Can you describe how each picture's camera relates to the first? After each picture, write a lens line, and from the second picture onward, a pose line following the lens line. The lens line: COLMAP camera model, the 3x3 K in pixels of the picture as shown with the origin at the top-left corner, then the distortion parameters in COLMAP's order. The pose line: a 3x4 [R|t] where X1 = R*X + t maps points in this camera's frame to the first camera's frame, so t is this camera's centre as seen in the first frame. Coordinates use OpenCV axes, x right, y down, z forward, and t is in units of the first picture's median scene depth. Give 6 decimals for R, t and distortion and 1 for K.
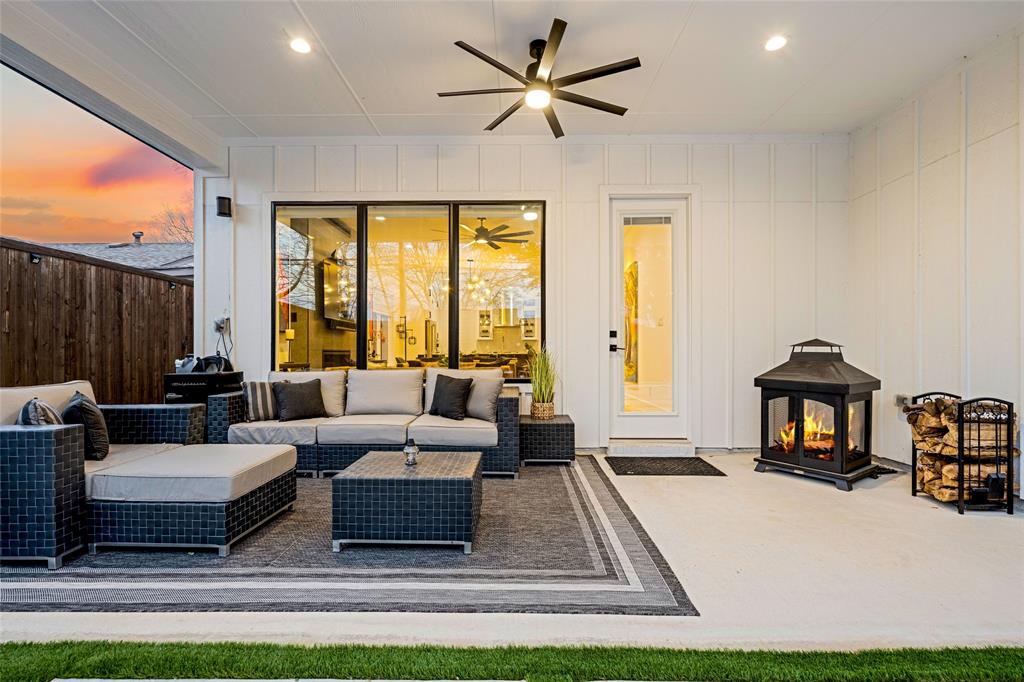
lens RADIAL K [[475.8, 0, 511.8], [0, 475.8, 353.0], [0, 0, 1]] dist [-0.000730, -0.000348]
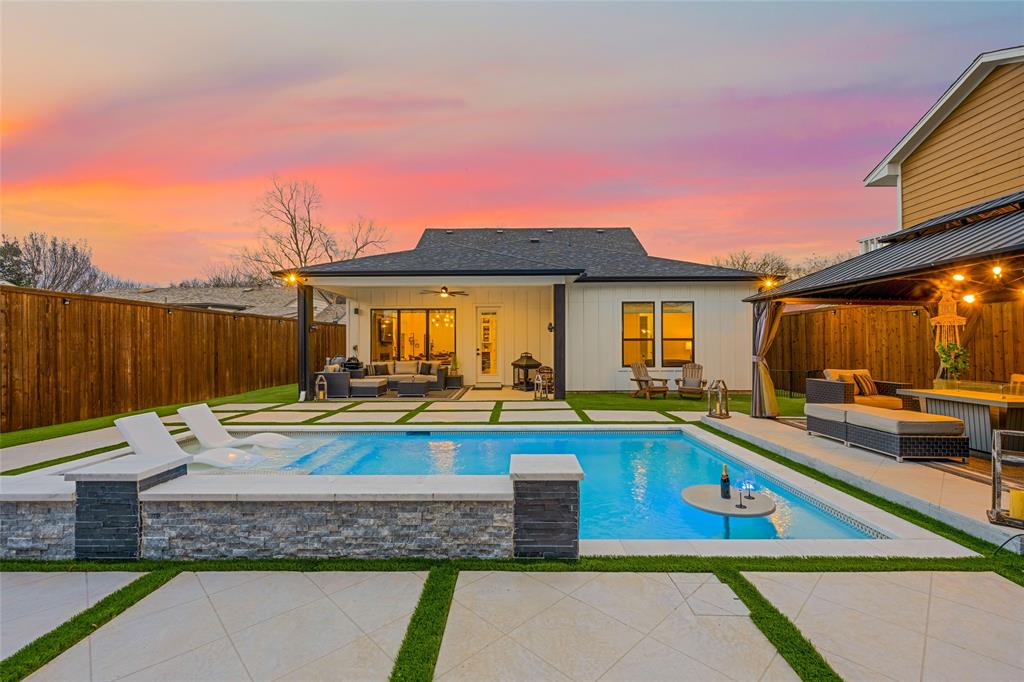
lens RADIAL K [[427.7, 0, 516.7], [0, 427.7, 342.8], [0, 0, 1]] dist [-0.000028, 0.000117]
pose [[0.999928, -0.003882, 0.011397, 0.516387], [0.003931, 0.999983, -0.004313, -0.083605], [-0.011380, 0.004357, 0.999926, -2.187722]]
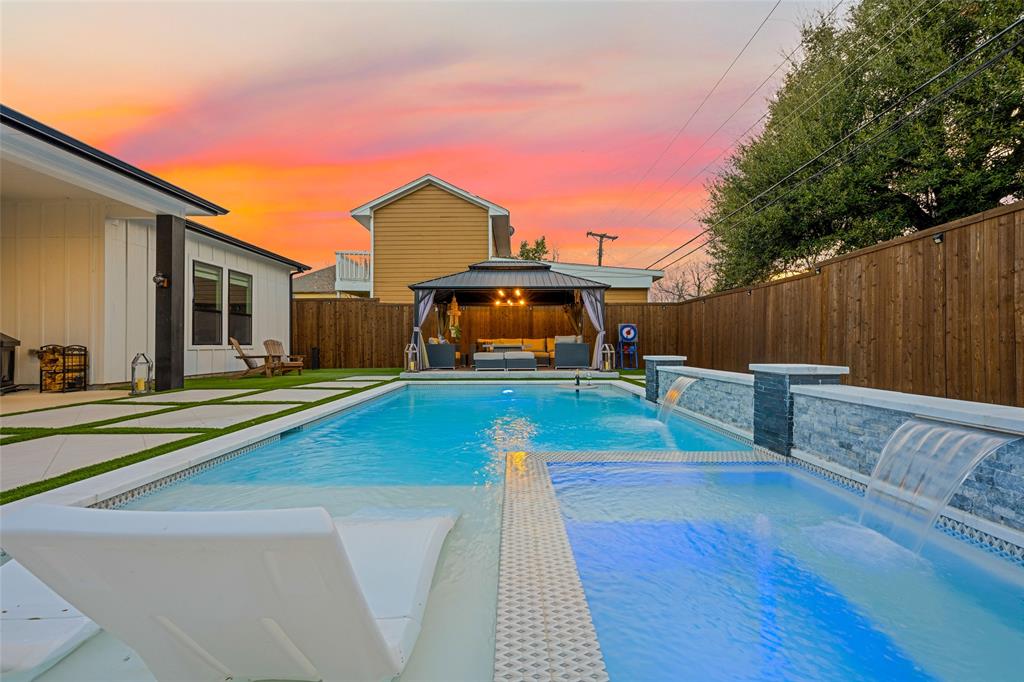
lens RADIAL K [[409.6, 0, 508.3], [0, 409.6, 344.3], [0, 0, 1]] dist [0.000381, 0.000073]
pose [[-0.002805, 0.000361, 0.999996, -0.866761], [-0.001085, 0.999999, -0.000364, 0.065728], [-0.999995, -0.001086, -0.002804, -0.947514]]
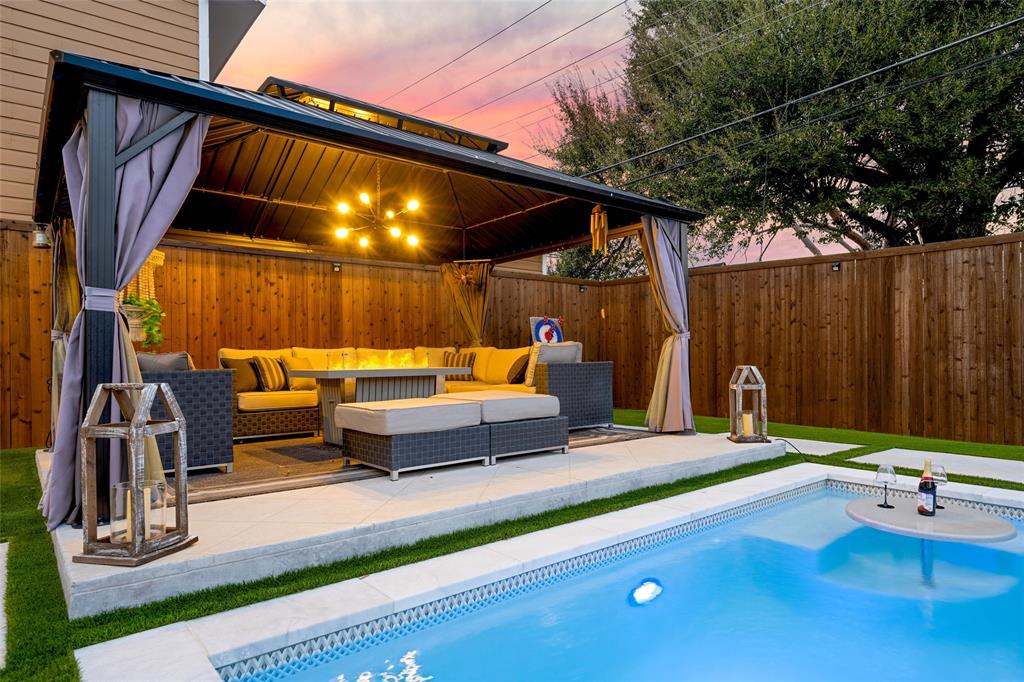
lens RADIAL K [[603.9, 0, 513.5], [0, 603.9, 356.1], [0, 0, 1]] dist [0.005732, 0.000762]
pose [[-0.647775, -0.001020, 0.761831, 0.726035], [0.002086, 0.999993, 0.003113, 0.038605], [-0.761829, 0.003605, -0.647769, -0.332670]]
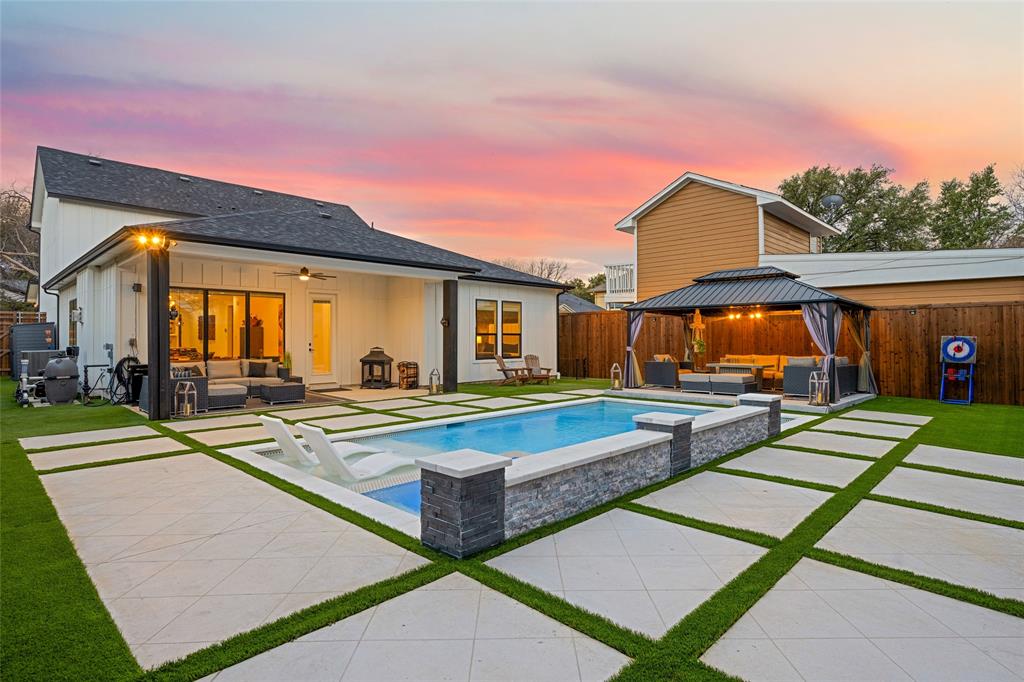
lens RADIAL K [[523.5, 0, 509.1], [0, 523.5, 335.7], [0, 0, 1]] dist [0.004515, 0.000514]
pose [[0.691350, 0.002134, 0.722517, -1.312300], [0.000372, 0.999994, -0.003309, -0.090970], [-0.722520, 0.002556, 0.691345, -2.112053]]
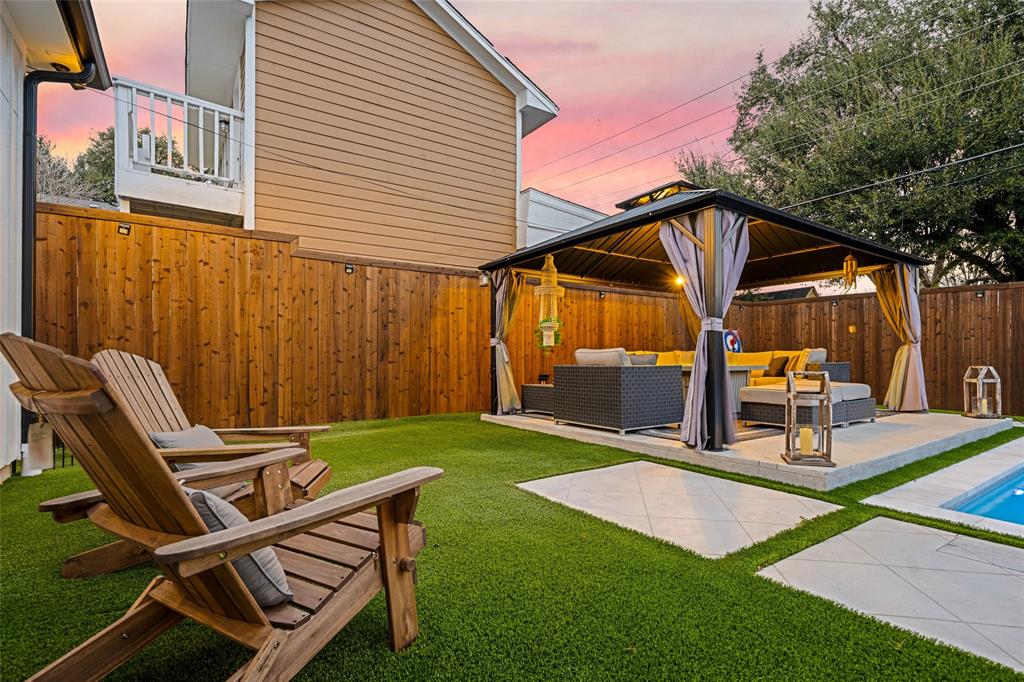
lens RADIAL K [[482.5, 0, 515.2], [0, 482.5, 350.4], [0, 0, 1]] dist [0.003664, 0.000412]
pose [[-0.579973, 0.002658, 0.814631, 0.979331], [-0.007611, 0.999933, -0.008681, 0.039321], [-0.814600, -0.011235, -0.579915, 0.453532]]
